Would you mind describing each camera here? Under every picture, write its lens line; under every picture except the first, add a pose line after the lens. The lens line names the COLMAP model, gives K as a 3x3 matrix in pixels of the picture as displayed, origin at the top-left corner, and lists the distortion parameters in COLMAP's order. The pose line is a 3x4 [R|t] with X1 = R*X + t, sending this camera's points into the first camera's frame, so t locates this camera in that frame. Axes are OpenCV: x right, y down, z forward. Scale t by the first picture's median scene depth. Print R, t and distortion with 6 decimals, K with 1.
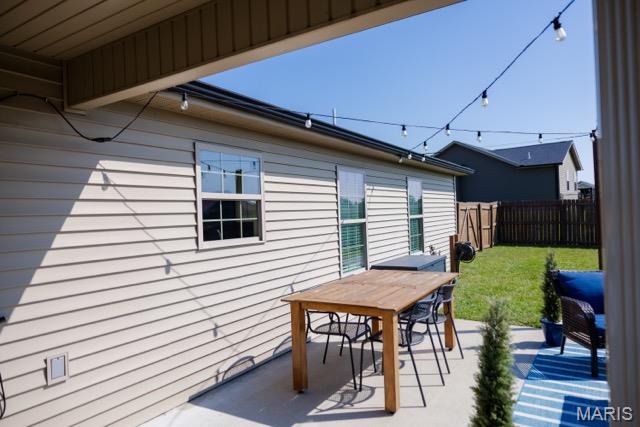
lens RADIAL K [[425.7, 0, 320.0], [0, 425.7, 213.5], [0, 0, 1]] dist [-0.003319, 0.003082]
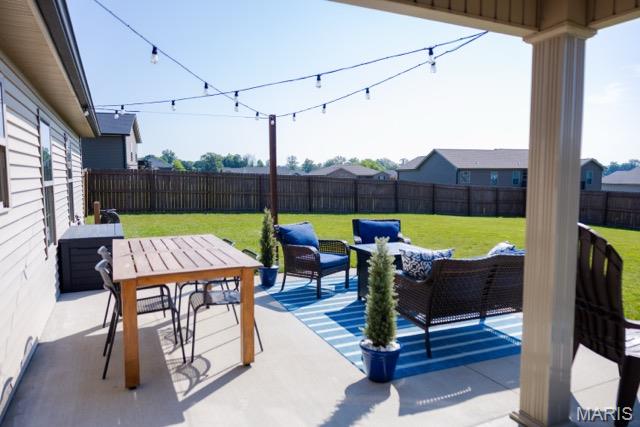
lens RADIAL K [[429.5, 0, 319.1], [0, 429.5, 202.8], [0, 0, 1]] dist [-0.003846, -0.000892]
pose [[0.535281, -0.016580, 0.844511, -0.538687], [-0.021712, 0.999207, 0.033379, 0.027204], [-0.844395, -0.036203, 0.534497, 0.265689]]
